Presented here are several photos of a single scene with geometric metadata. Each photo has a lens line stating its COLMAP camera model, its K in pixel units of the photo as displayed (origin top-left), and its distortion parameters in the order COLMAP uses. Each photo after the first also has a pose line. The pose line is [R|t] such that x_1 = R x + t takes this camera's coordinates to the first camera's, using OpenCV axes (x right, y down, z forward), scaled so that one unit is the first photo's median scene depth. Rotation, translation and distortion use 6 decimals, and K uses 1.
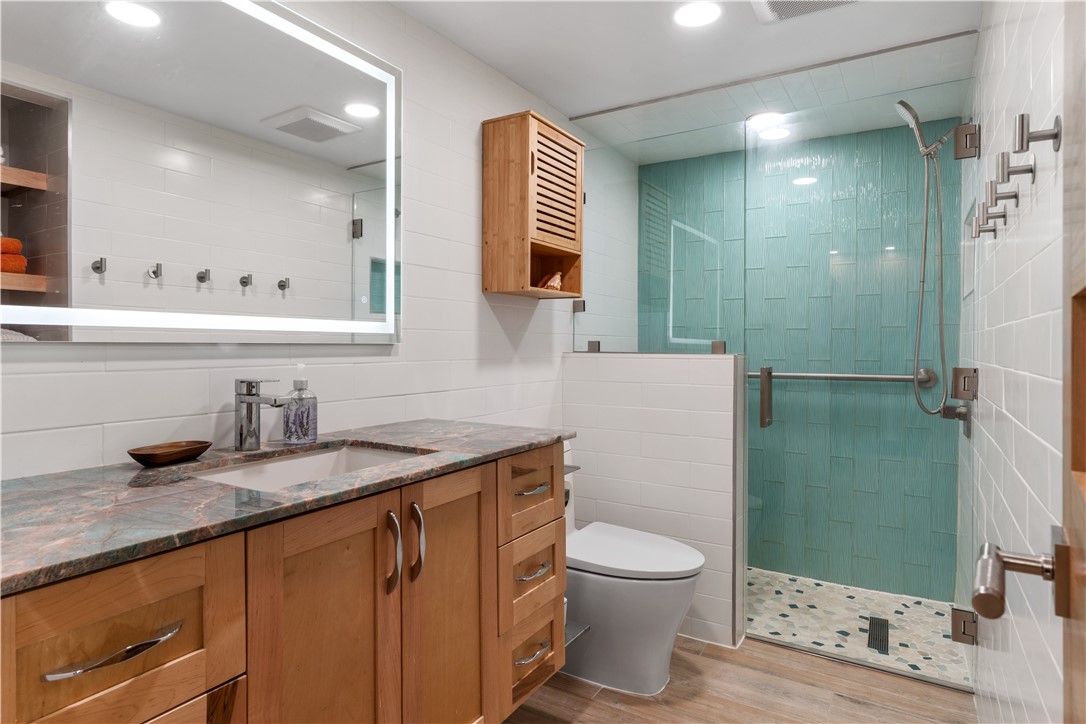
lens RADIAL K [[605.7, 0, 543.2], [0, 605.7, 346.1], [0, 0, 1]] dist [0.001321, 0.001665]
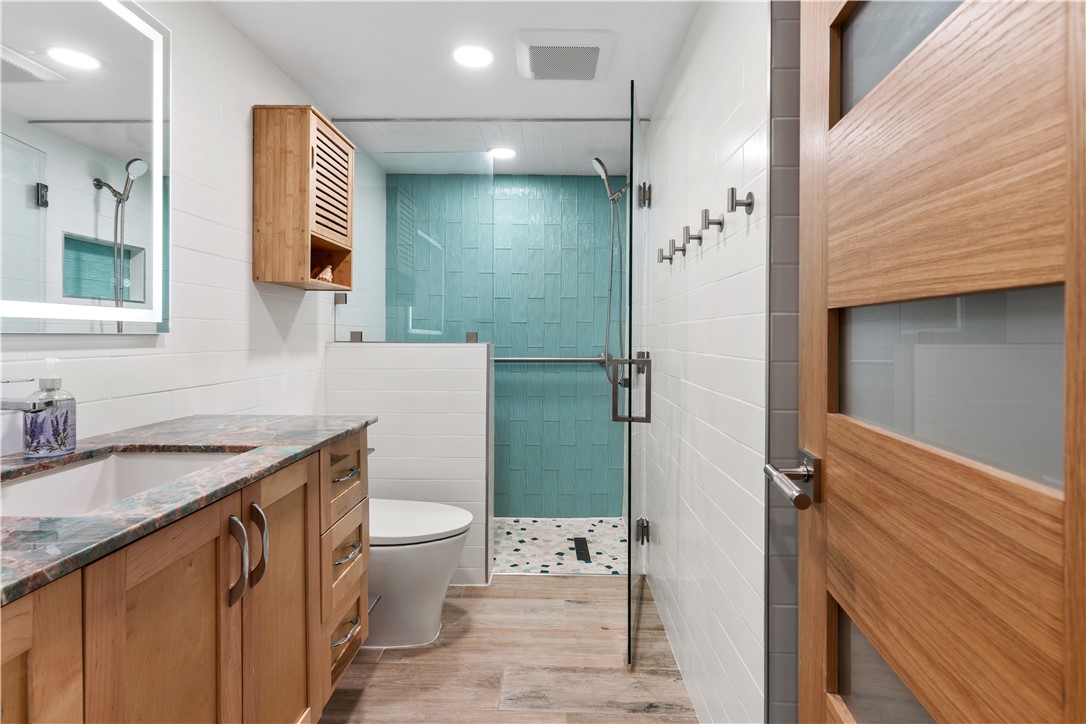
lens RADIAL K [[525.5, 0, 541.8], [0, 525.5, 336.0], [0, 0, 1]] dist [0.005127, -0.000342]
pose [[0.863727, 0.000556, 0.503959, -0.130935], [-0.000806, 1.000000, 0.000277, -0.001202], [-0.503959, -0.000646, 0.863727, 0.036218]]
